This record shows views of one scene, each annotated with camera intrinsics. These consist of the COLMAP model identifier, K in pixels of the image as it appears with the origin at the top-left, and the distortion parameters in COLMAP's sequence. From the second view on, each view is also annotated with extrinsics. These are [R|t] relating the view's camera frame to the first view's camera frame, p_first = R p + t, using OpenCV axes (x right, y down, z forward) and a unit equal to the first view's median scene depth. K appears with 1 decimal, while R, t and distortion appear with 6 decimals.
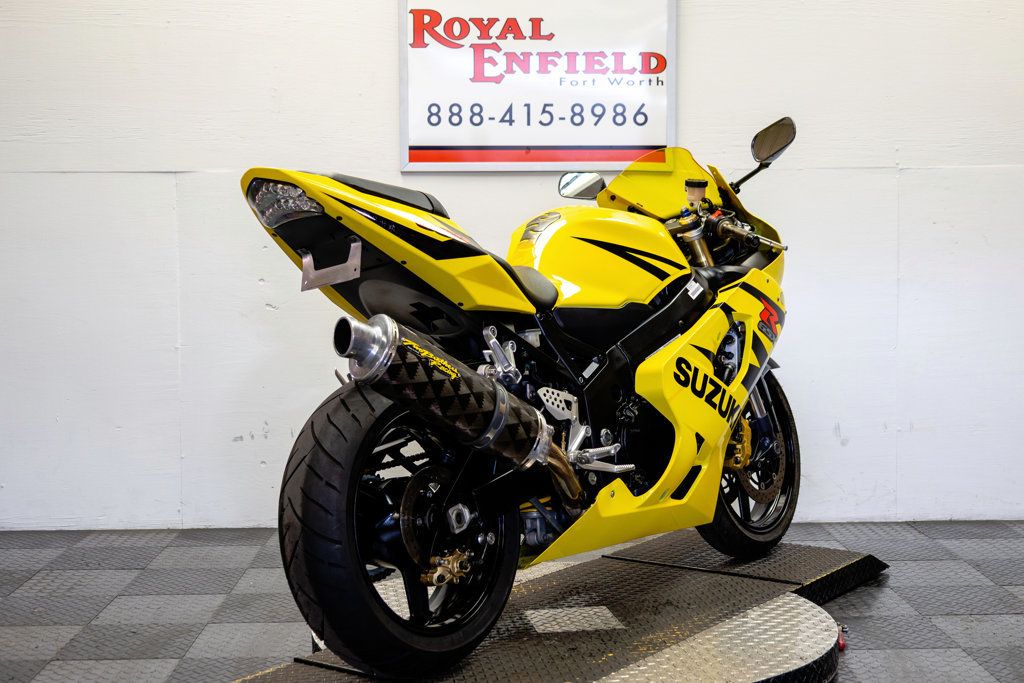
lens RADIAL K [[1484.1, 0, 512.0], [0, 1484.1, 341.5], [0, 0, 1]] dist [0.024137, 0.002471]
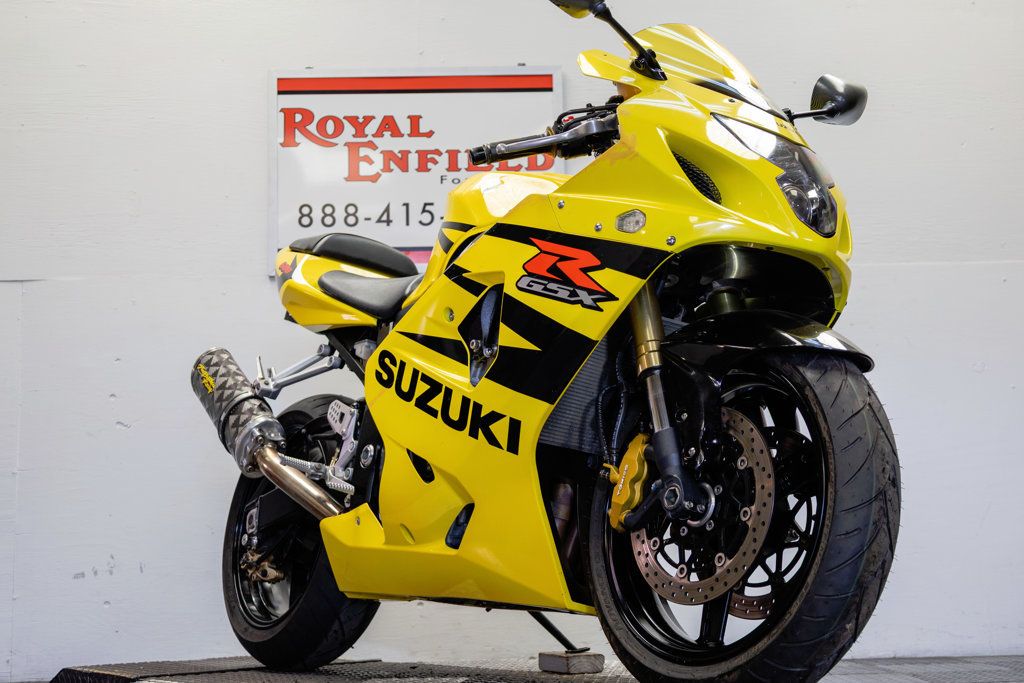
lens RADIAL K [[1484.1, 0, 512.0], [0, 1484.1, 341.5], [0, 0, 1]] dist [0.024137, 0.002471]
pose [[-0.303038, -0.138852, -0.942808, 0.800295], [-0.047970, 0.990297, -0.130427, 0.101013], [0.951770, 0.005702, -0.306759, 1.264496]]
